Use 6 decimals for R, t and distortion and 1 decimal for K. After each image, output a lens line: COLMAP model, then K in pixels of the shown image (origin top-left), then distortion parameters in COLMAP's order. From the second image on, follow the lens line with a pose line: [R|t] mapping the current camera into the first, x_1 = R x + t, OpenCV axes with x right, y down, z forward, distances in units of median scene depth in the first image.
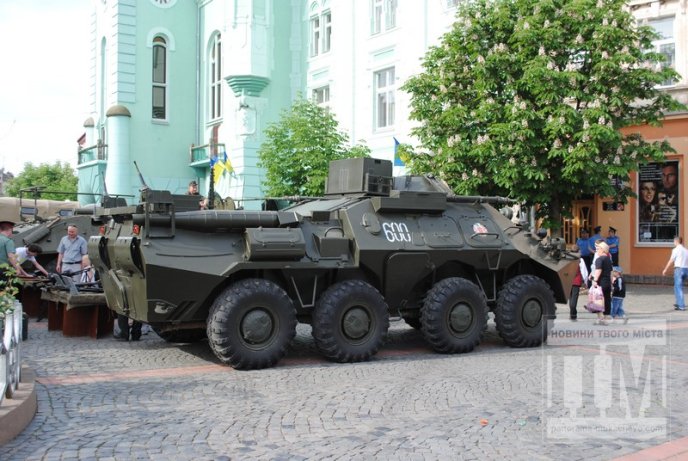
lens RADIAL K [[737.0, 0, 344.0], [0, 737.0, 230.5], [0, 0, 1]] dist [-0.089240, 0.009617]
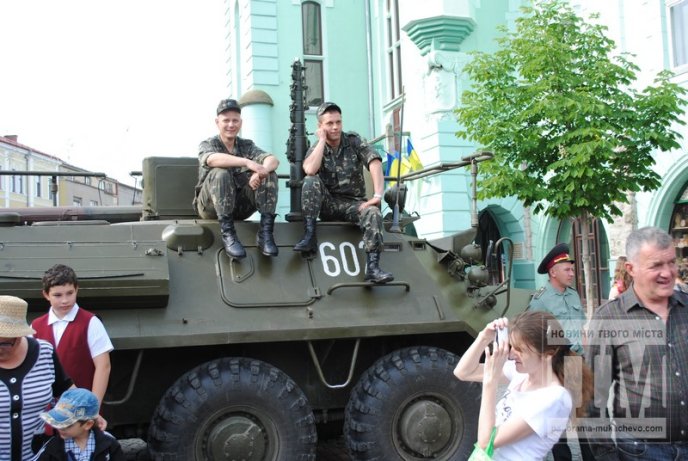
lens RADIAL K [[737.0, 0, 344.0], [0, 737.0, 230.5], [0, 0, 1]] dist [-0.089240, 0.009617]
pose [[0.956378, -0.052291, -0.287413, -0.036679], [0.038334, 0.997806, -0.053980, 0.001110], [0.289605, 0.040608, 0.956284, 0.368581]]
